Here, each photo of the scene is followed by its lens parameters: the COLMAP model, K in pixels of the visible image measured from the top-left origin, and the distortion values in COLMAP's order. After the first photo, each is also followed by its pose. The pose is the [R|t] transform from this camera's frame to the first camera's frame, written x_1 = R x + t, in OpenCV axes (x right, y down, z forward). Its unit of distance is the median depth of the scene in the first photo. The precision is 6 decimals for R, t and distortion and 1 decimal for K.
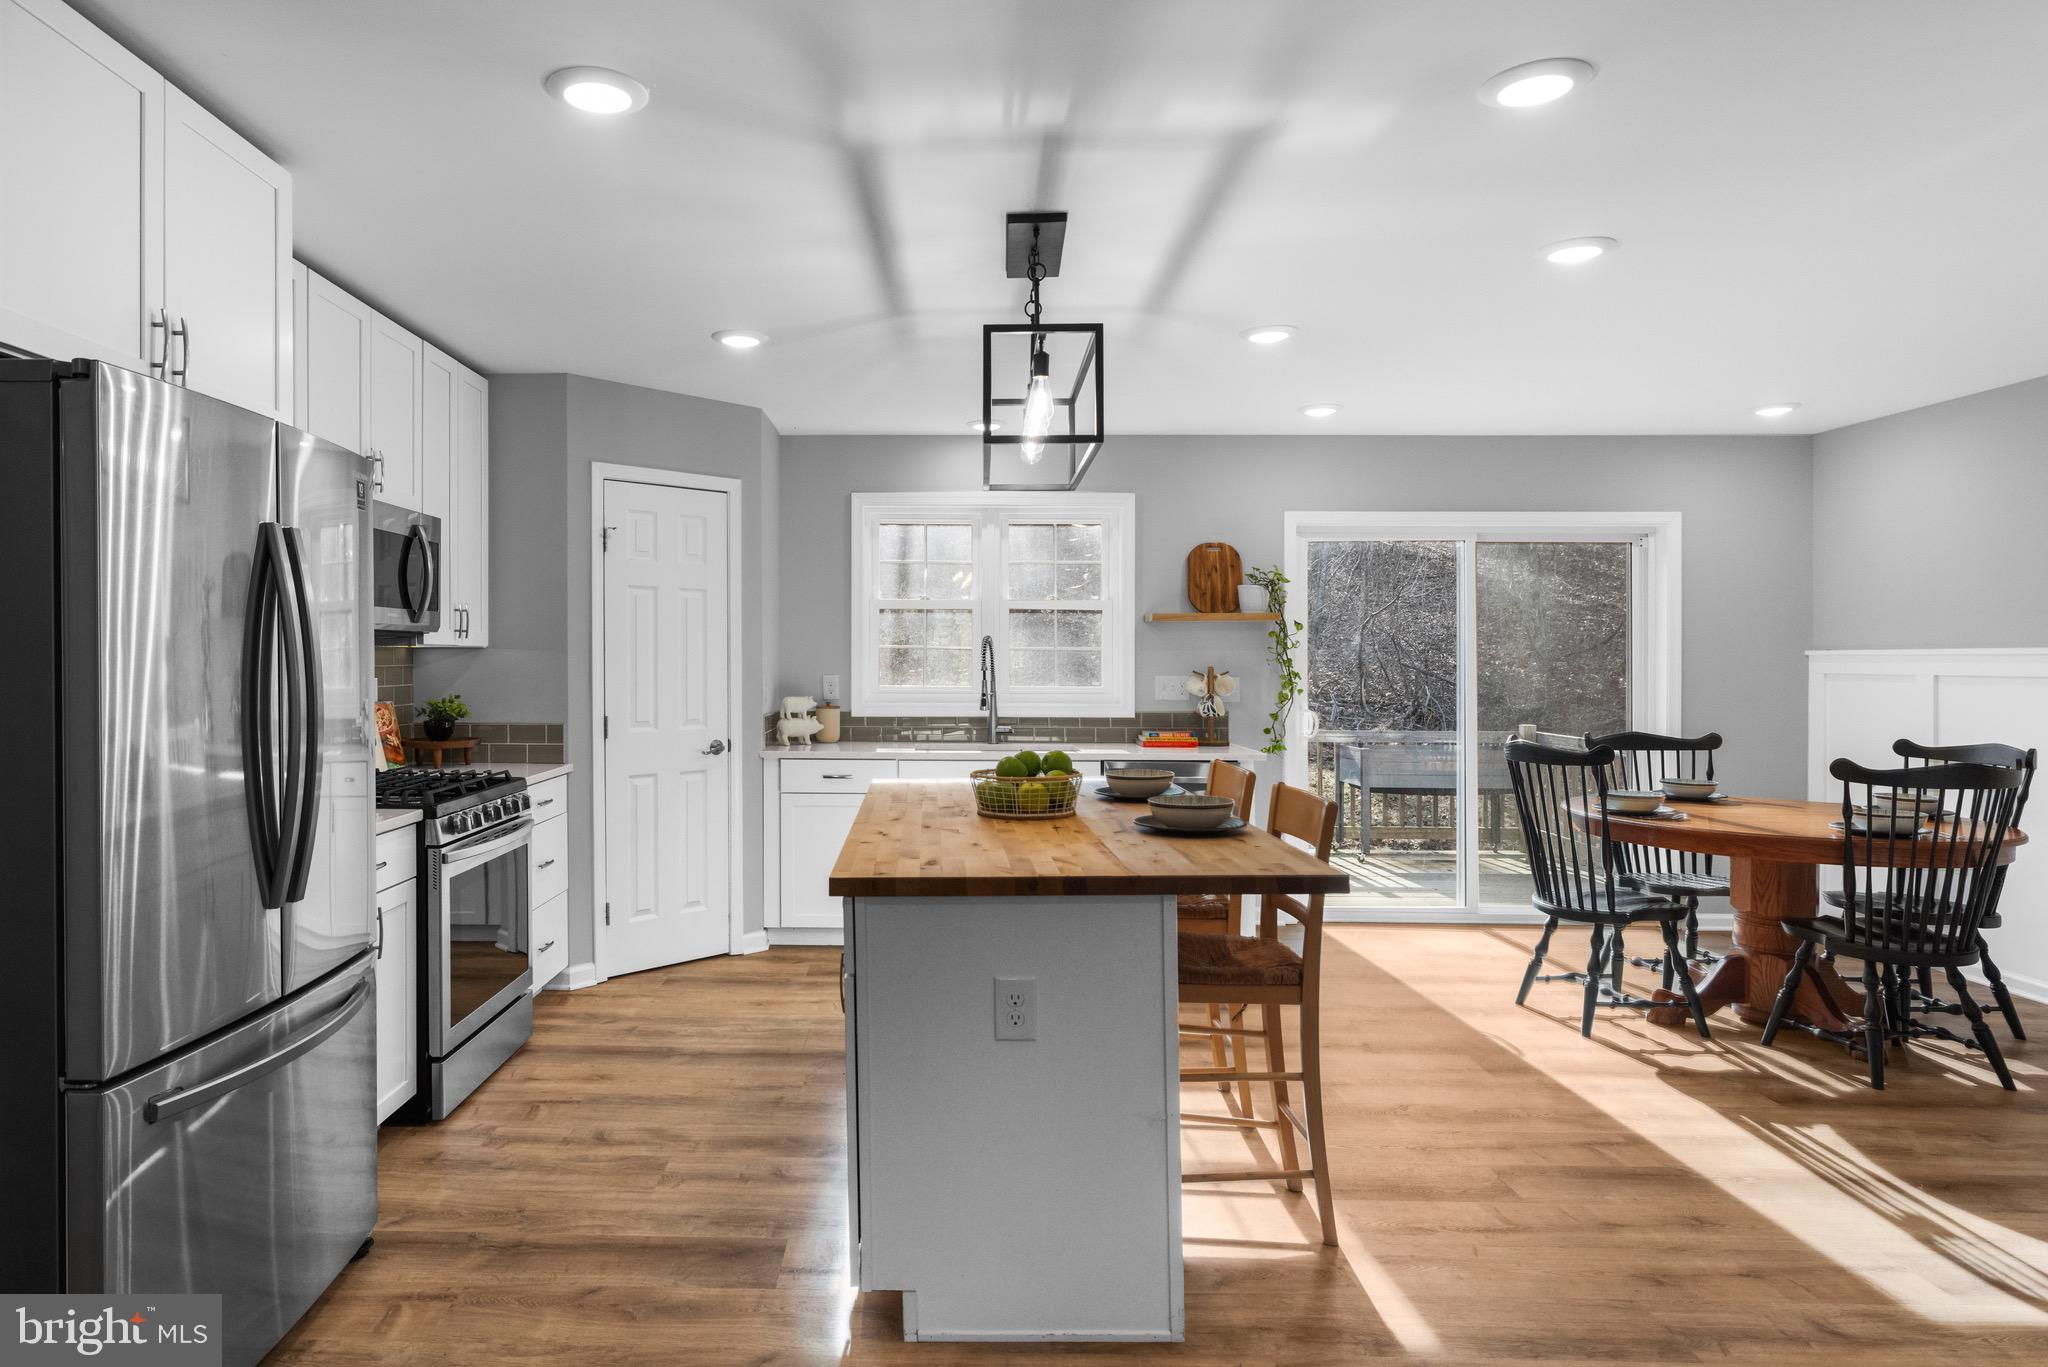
lens RADIAL K [[1212.5, 0, 884.6], [0, 1212.5, 651.2], [0, 0, 1]] dist [0.004201, -0.002876]
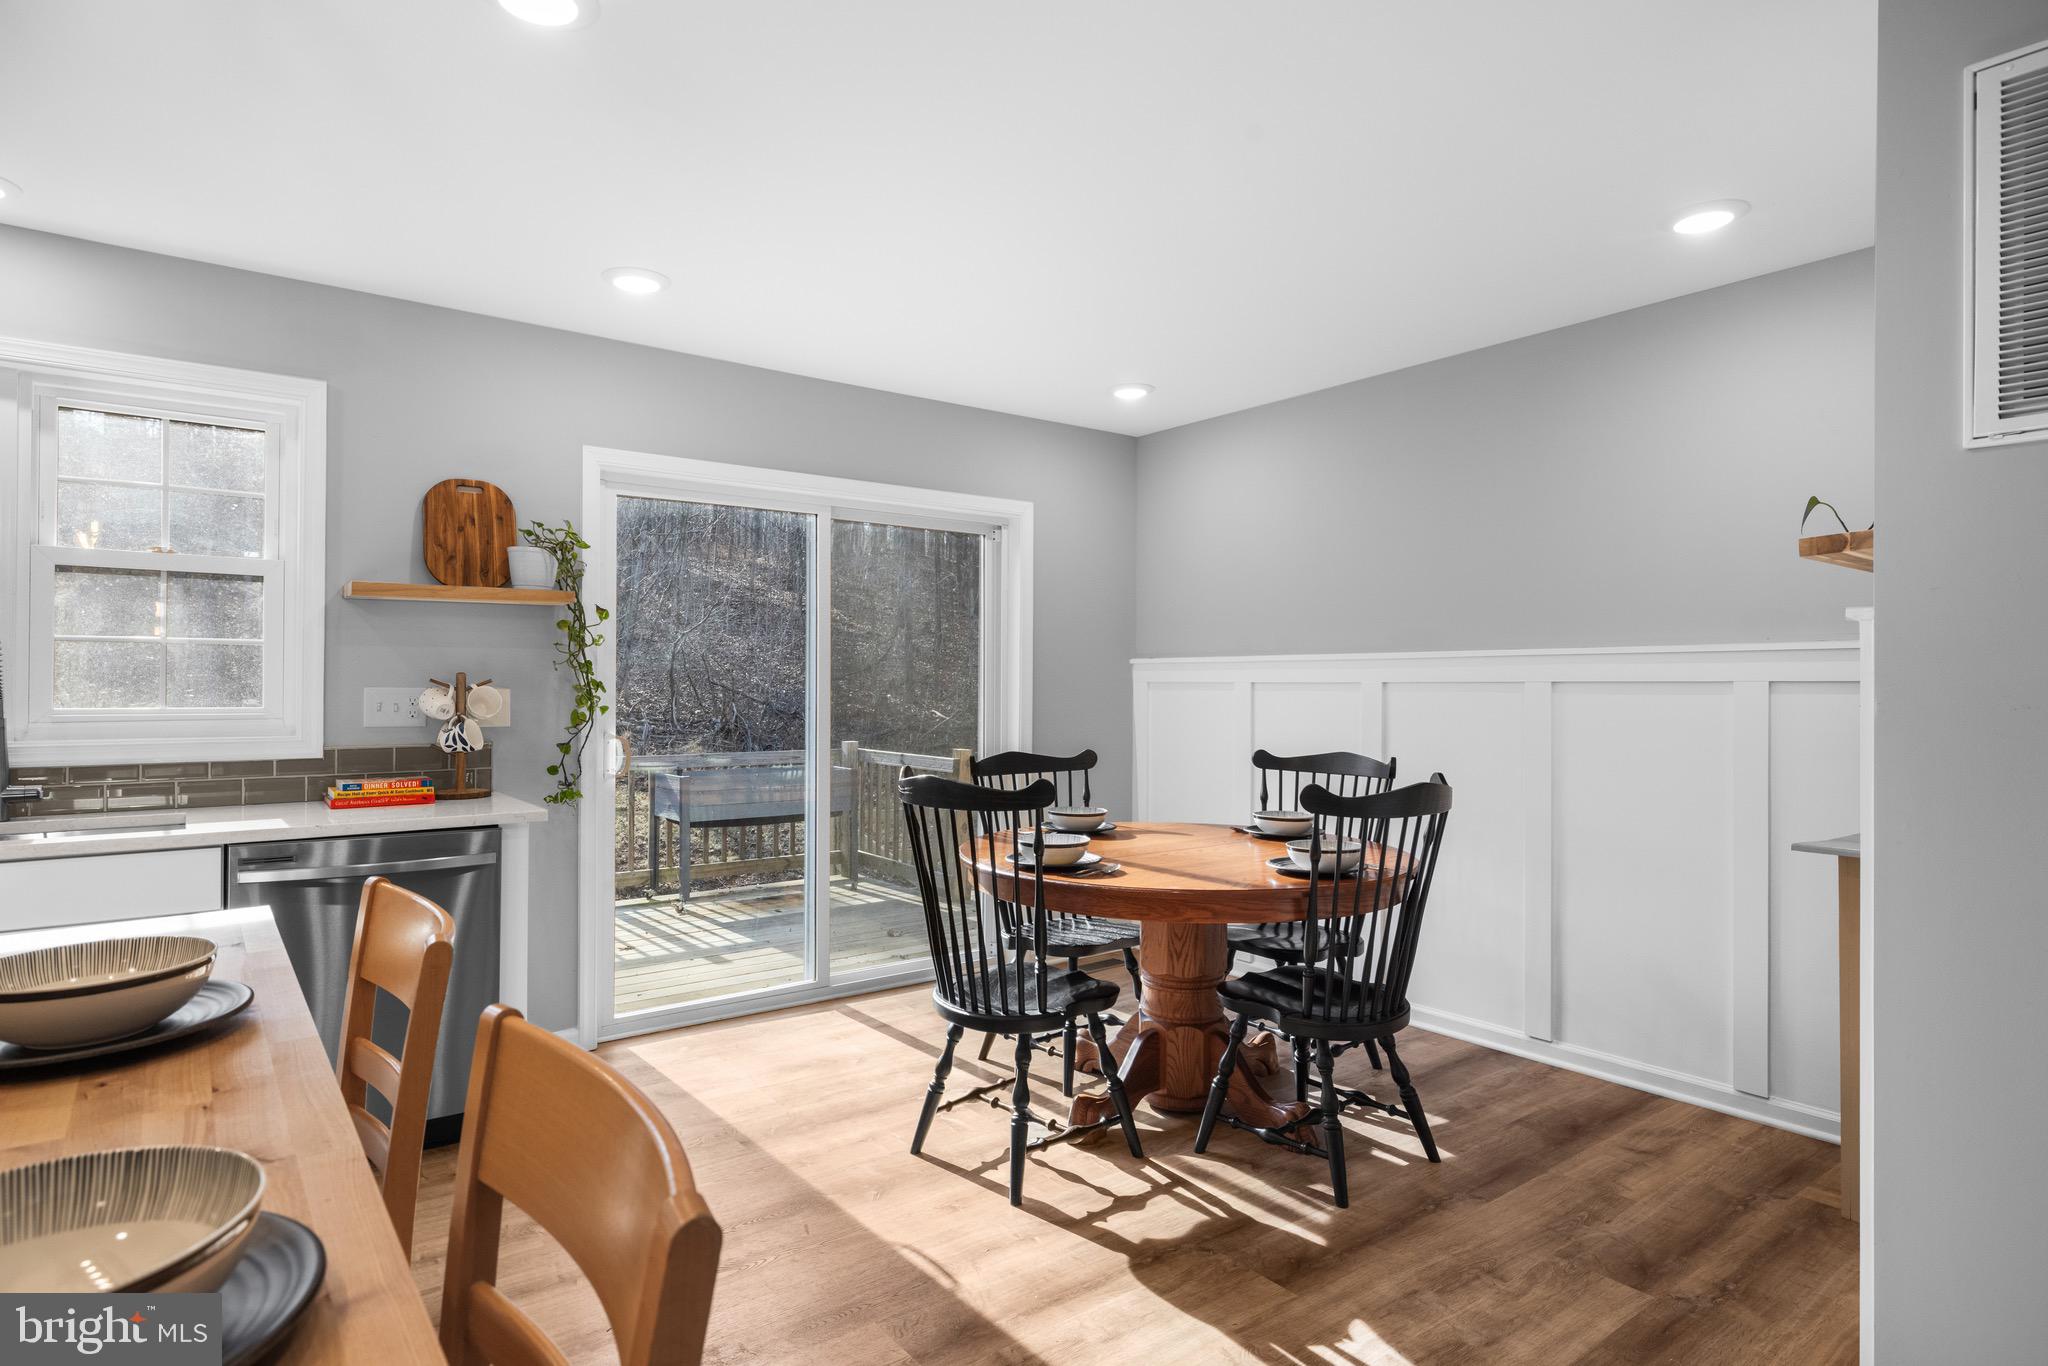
lens RADIAL K [[1099.5, 0, 1020.2], [0, 1099.5, 677.8], [0, 0, 1]] dist [-0.002468, 0.002059]
pose [[0.774657, 0.002071, 0.632379, 0.160354], [-0.005034, 0.999983, 0.002891, 0.015025], [-0.632362, -0.005423, 0.774654, 0.450215]]
